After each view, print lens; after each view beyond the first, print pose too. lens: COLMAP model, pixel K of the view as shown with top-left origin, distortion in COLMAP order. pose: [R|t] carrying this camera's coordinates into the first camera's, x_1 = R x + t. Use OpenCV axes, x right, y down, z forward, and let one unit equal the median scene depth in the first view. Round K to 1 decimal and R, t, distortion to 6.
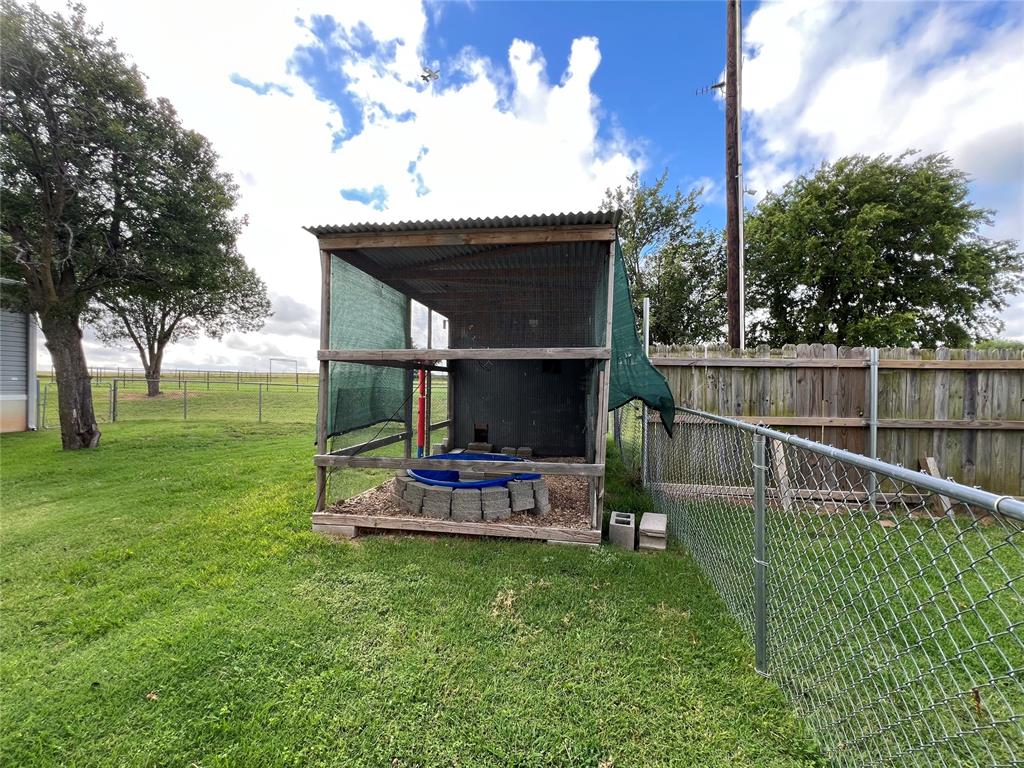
lens RADIAL K [[412.2, 0, 514.8], [0, 412.2, 378.3], [0, 0, 1]] dist [-0.001912, -0.000170]
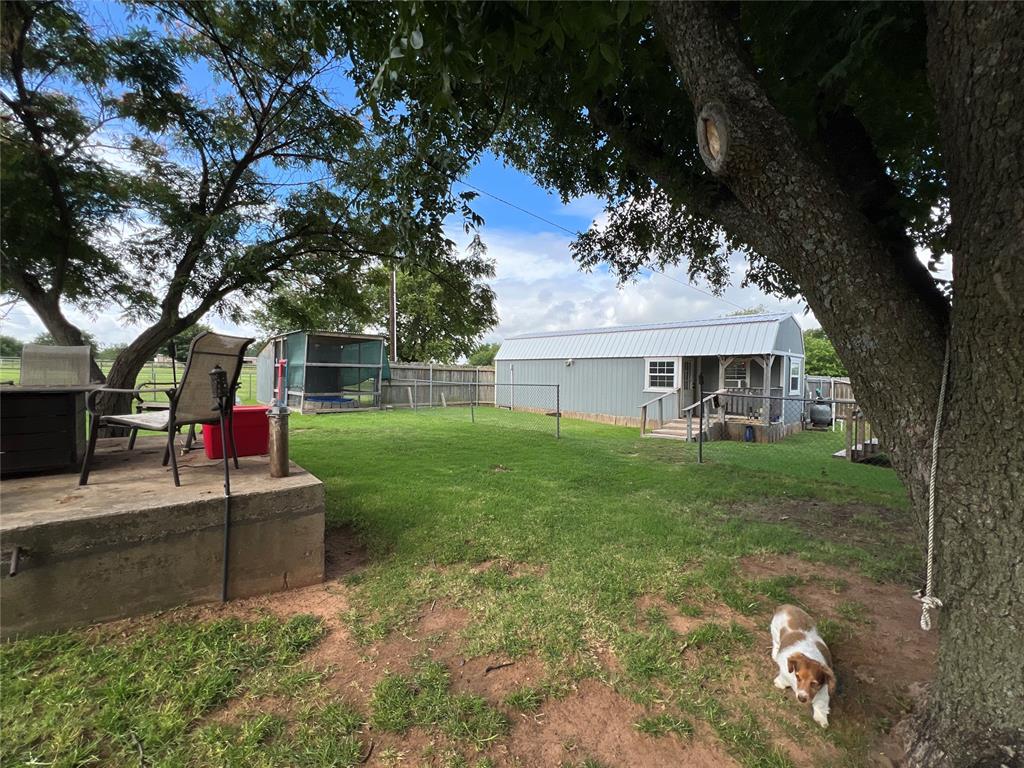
lens RADIAL K [[410.0, 0, 514.0], [0, 410.0, 384.3], [0, 0, 1]] dist [-0.000315, -0.000036]
pose [[0.617709, -0.025529, 0.785992, -1.421665], [0.007131, 0.999614, 0.026863, 0.013705], [-0.786375, -0.010989, 0.617652, -1.694333]]
